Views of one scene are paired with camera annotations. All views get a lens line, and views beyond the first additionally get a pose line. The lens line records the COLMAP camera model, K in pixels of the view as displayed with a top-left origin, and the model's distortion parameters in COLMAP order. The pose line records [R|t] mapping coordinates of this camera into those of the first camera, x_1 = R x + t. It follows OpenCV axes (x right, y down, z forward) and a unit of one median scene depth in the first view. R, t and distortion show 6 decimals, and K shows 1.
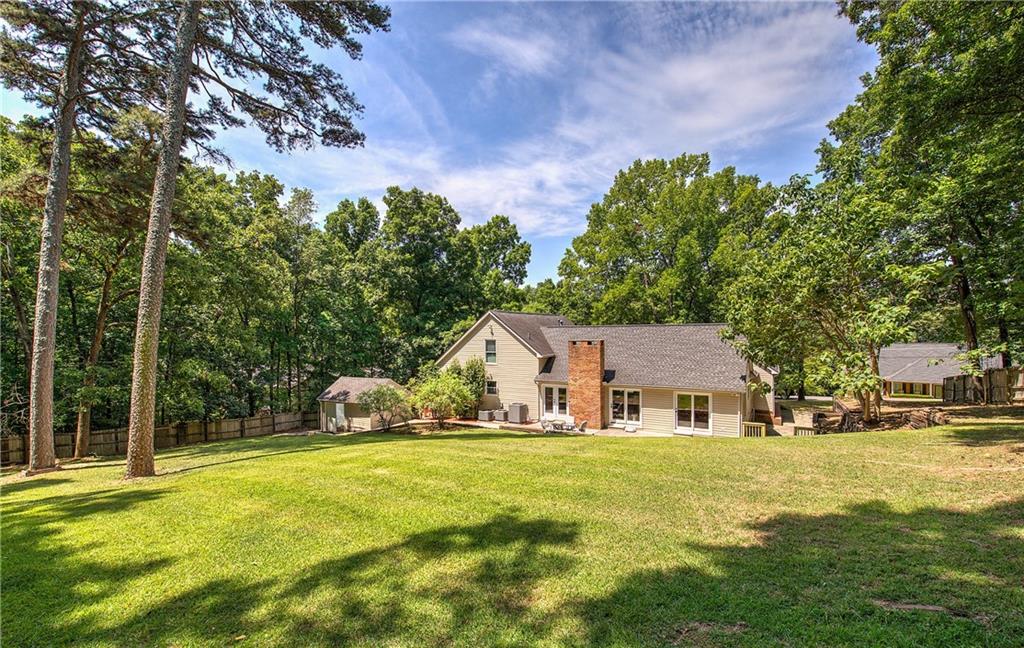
lens RADIAL K [[435.7, 0, 512.2], [0, 435.7, 341.9], [0, 0, 1]] dist [0.004016, -0.000790]
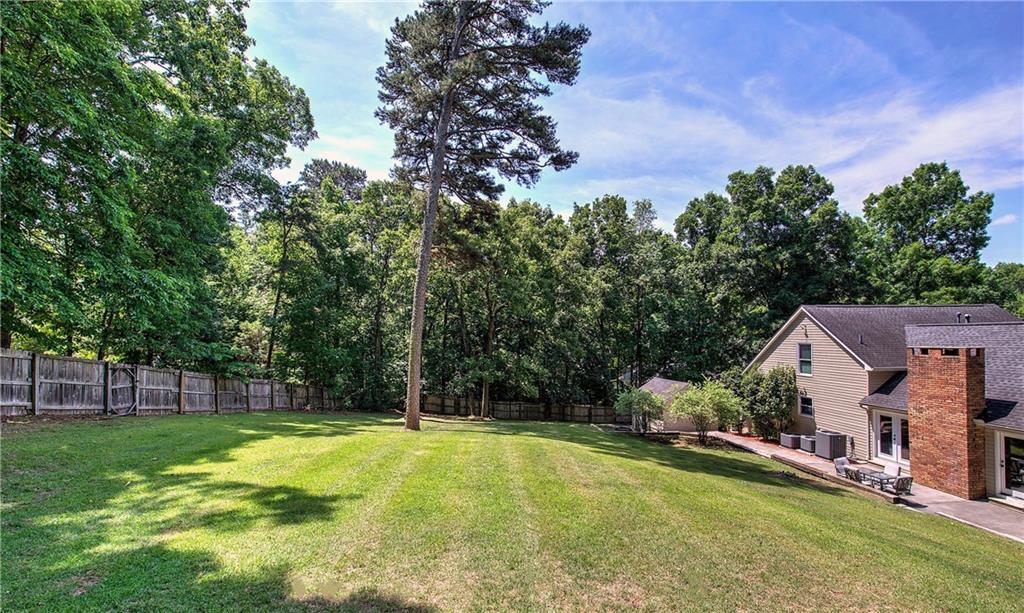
lens RADIAL K [[437.9, 0, 520.6], [0, 437.9, 336.9], [0, 0, 1]] dist [-0.000372, 0.000424]
pose [[0.619715, 0.003593, -0.784819, 0.205945], [-0.012464, 0.999908, -0.005264, -0.005374], [0.784728, 0.013044, 0.619703, 0.111274]]
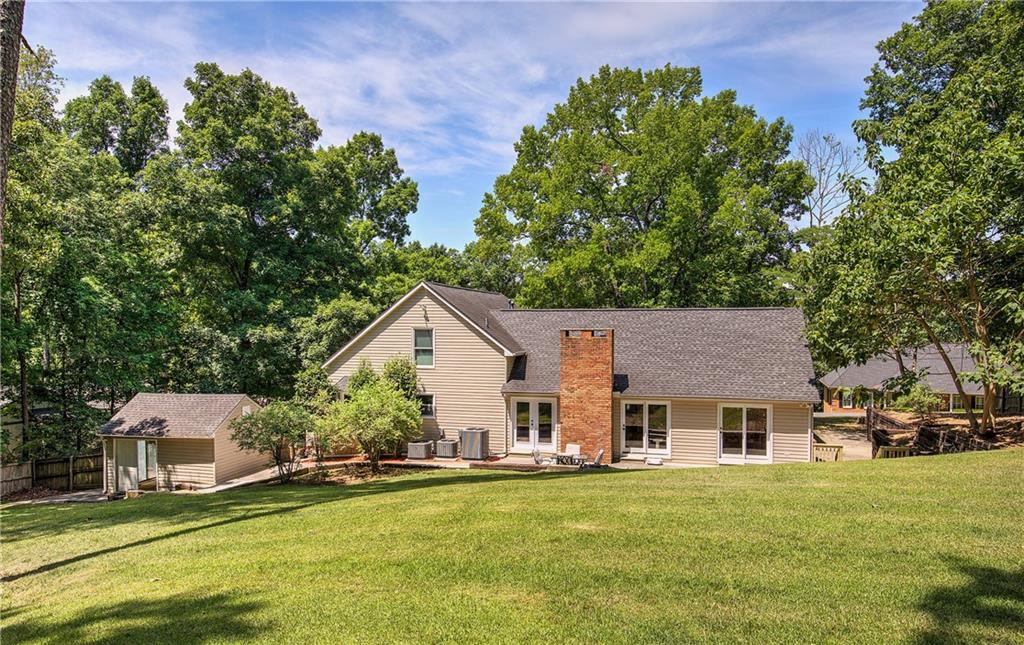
lens RADIAL K [[673.8, 0, 507.8], [0, 673.8, 339.5], [0, 0, 1]] dist [0.039603, -0.024780]
pose [[0.963542, 0.004815, 0.267515, -0.160251], [-0.004047, 0.999986, -0.003422, 0.011367], [-0.267528, 0.002215, 0.963547, 0.034298]]
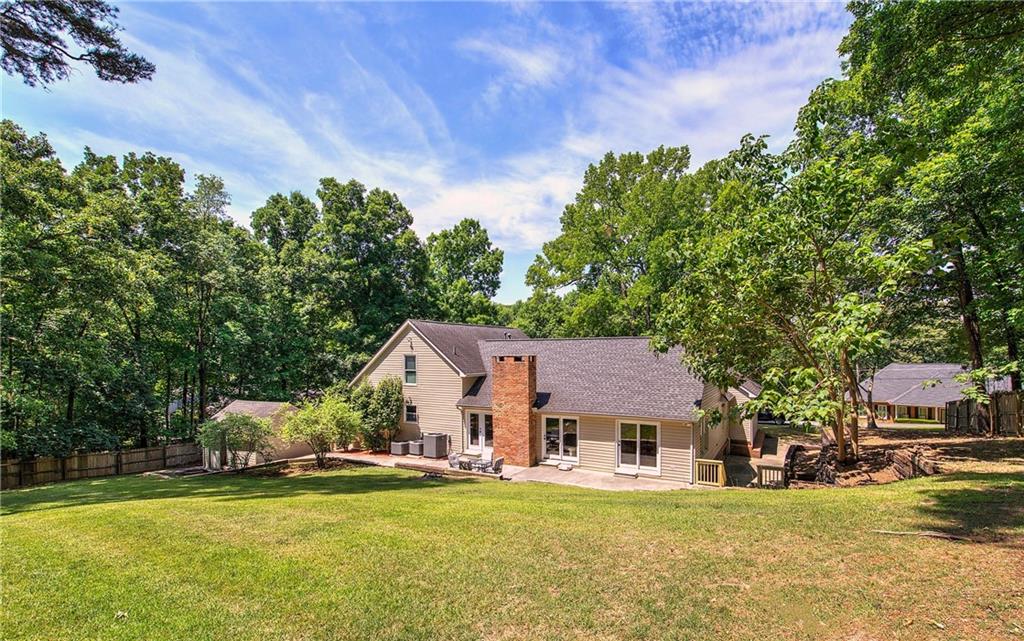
lens RADIAL K [[455.2, 0, 533.9], [0, 455.2, 351.9], [0, 0, 1]] dist [0.000437, 0.001255]
pose [[0.999246, 0.005286, 0.038455, 0.126028], [-0.004369, 0.999705, -0.023890, 0.007450], [-0.038570, 0.023704, 0.998975, 0.116671]]
